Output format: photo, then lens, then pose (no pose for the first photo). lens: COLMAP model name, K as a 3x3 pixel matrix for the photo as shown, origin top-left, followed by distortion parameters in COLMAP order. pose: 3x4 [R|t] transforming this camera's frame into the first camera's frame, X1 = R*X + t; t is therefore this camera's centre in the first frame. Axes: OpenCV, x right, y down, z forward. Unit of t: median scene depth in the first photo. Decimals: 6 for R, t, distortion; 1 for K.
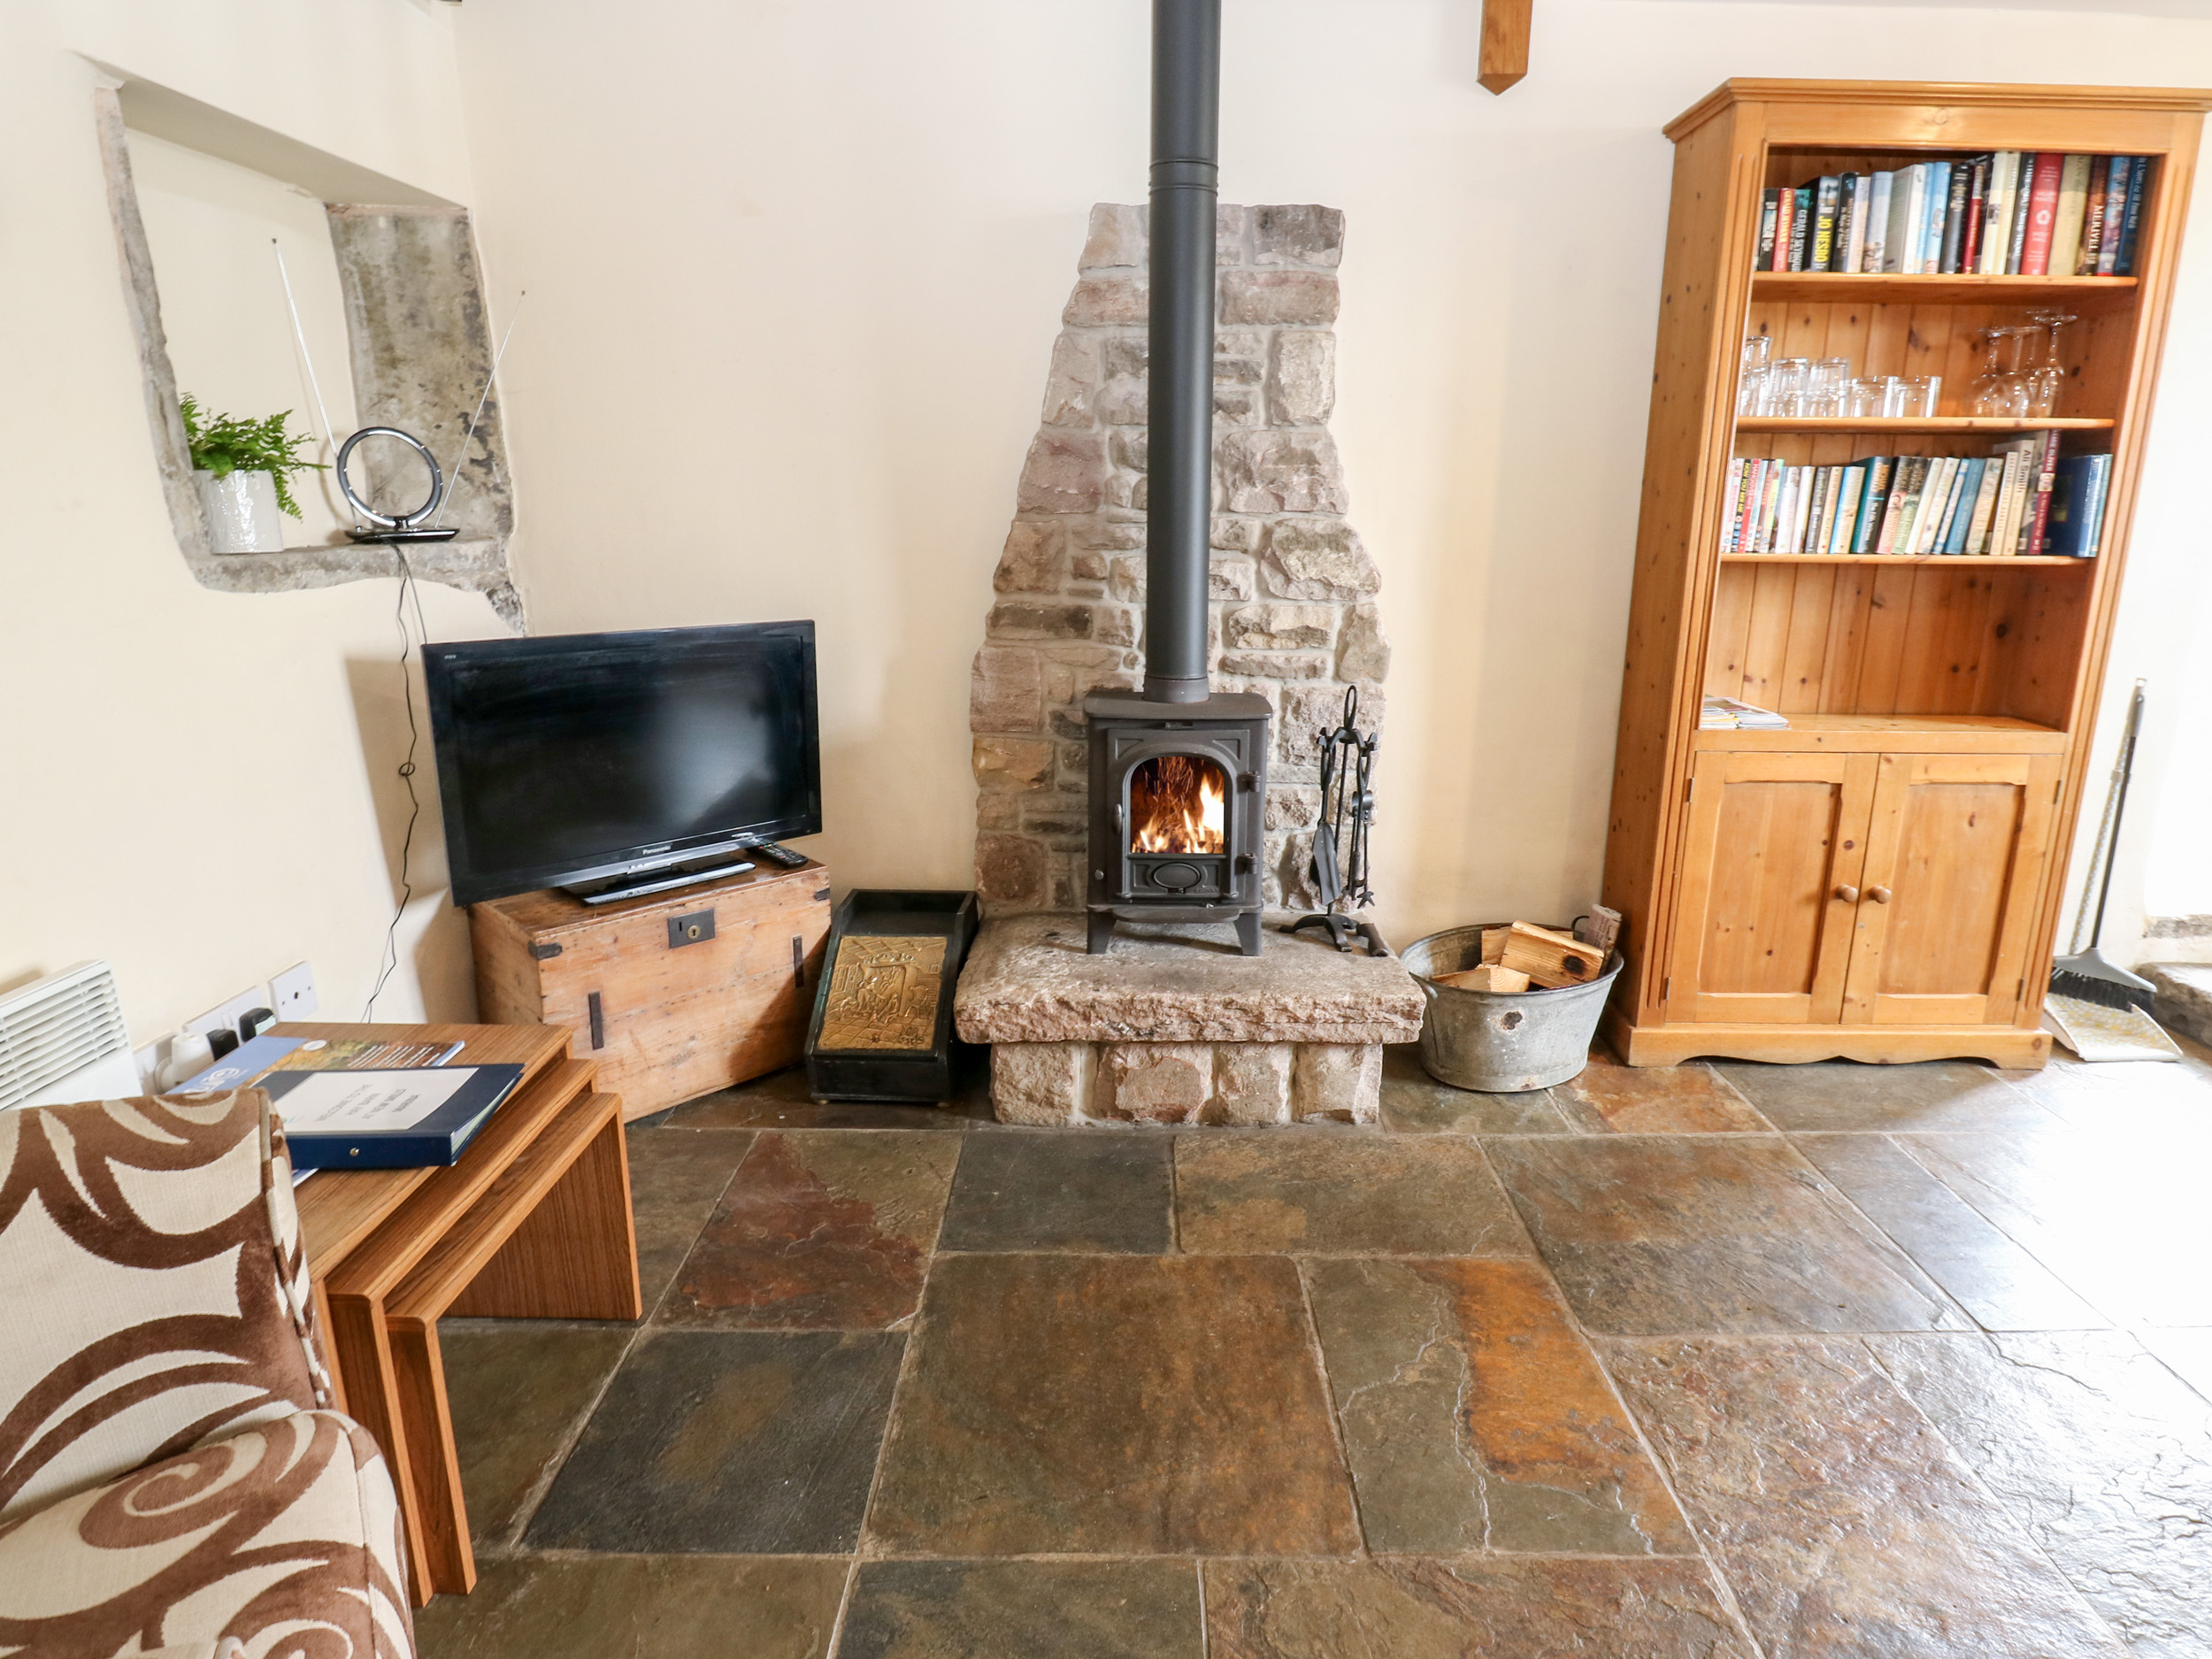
lens RADIAL K [[1210.0, 0, 1138.3], [0, 1210.0, 815.9], [0, 0, 1]] dist [0.006228, -0.017228]
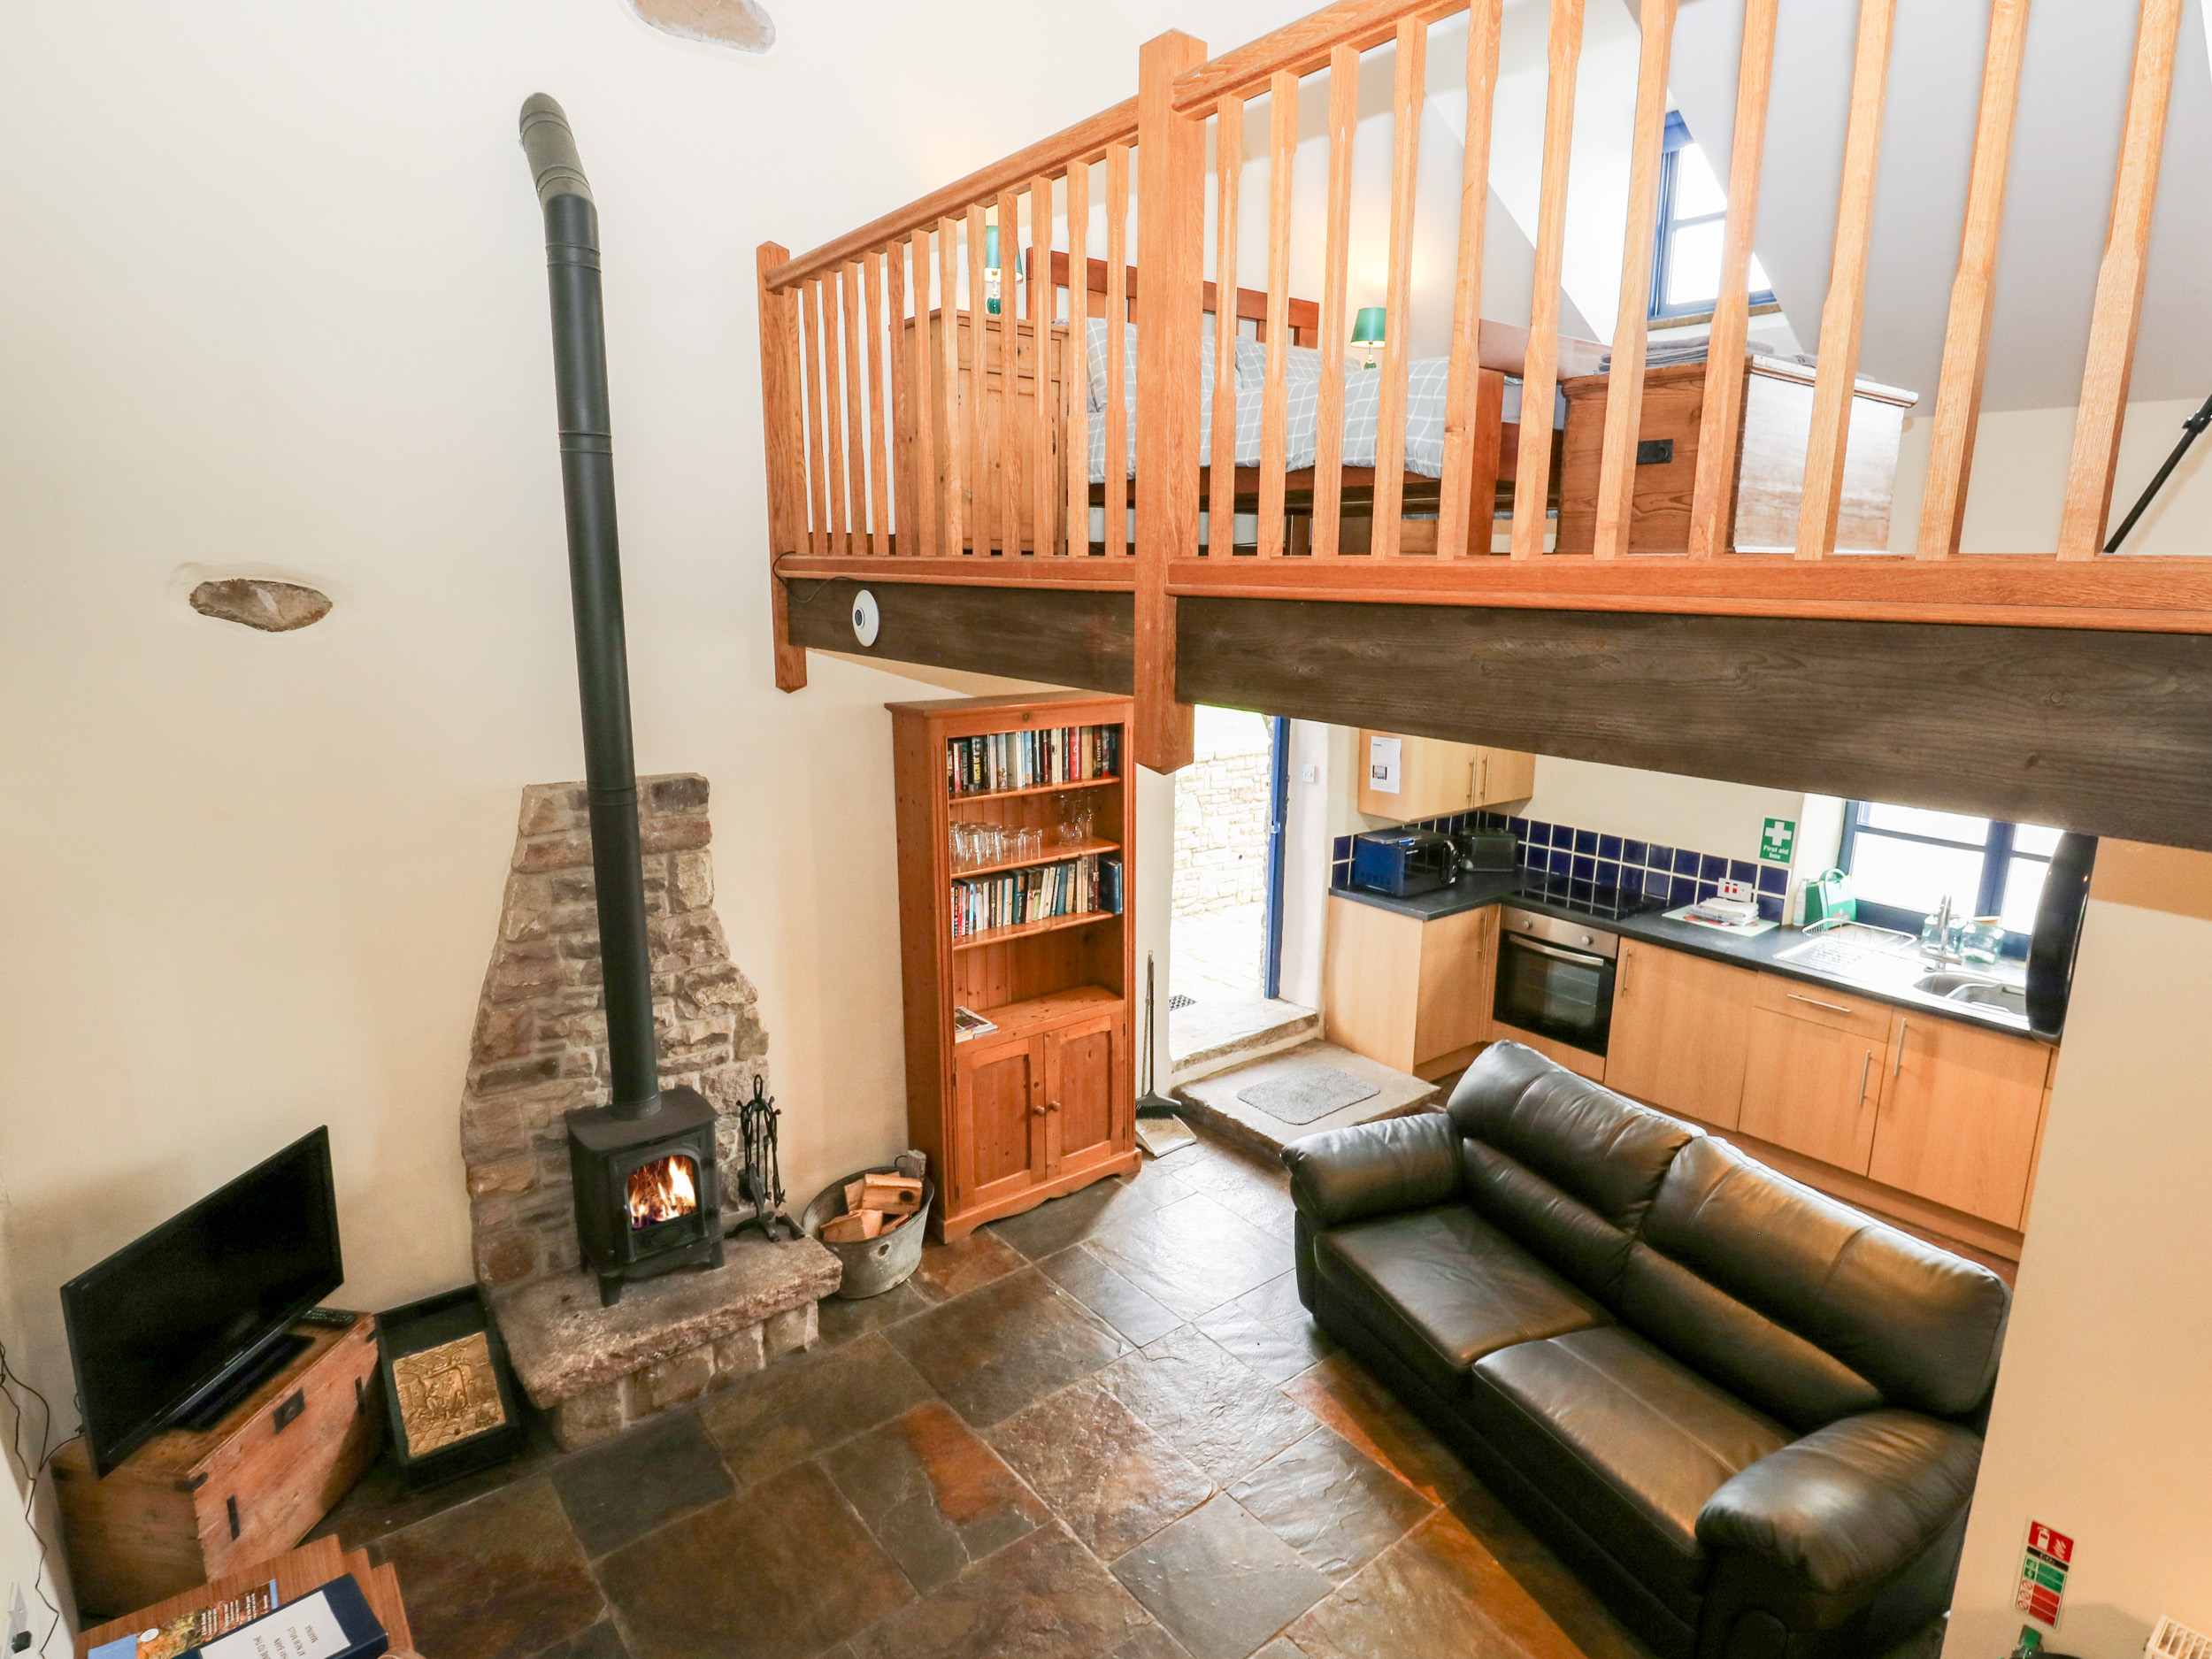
lens RADIAL K [[1192.7, 0, 1127.0], [0, 1192.7, 819.9], [0, 0, 1]] dist [0.002093, -0.015080]
pose [[0.781002, -0.130458, 0.610751, -0.342254], [0.149241, 0.988592, 0.020323, -0.387783], [-0.606435, 0.075277, 0.791562, -0.518935]]
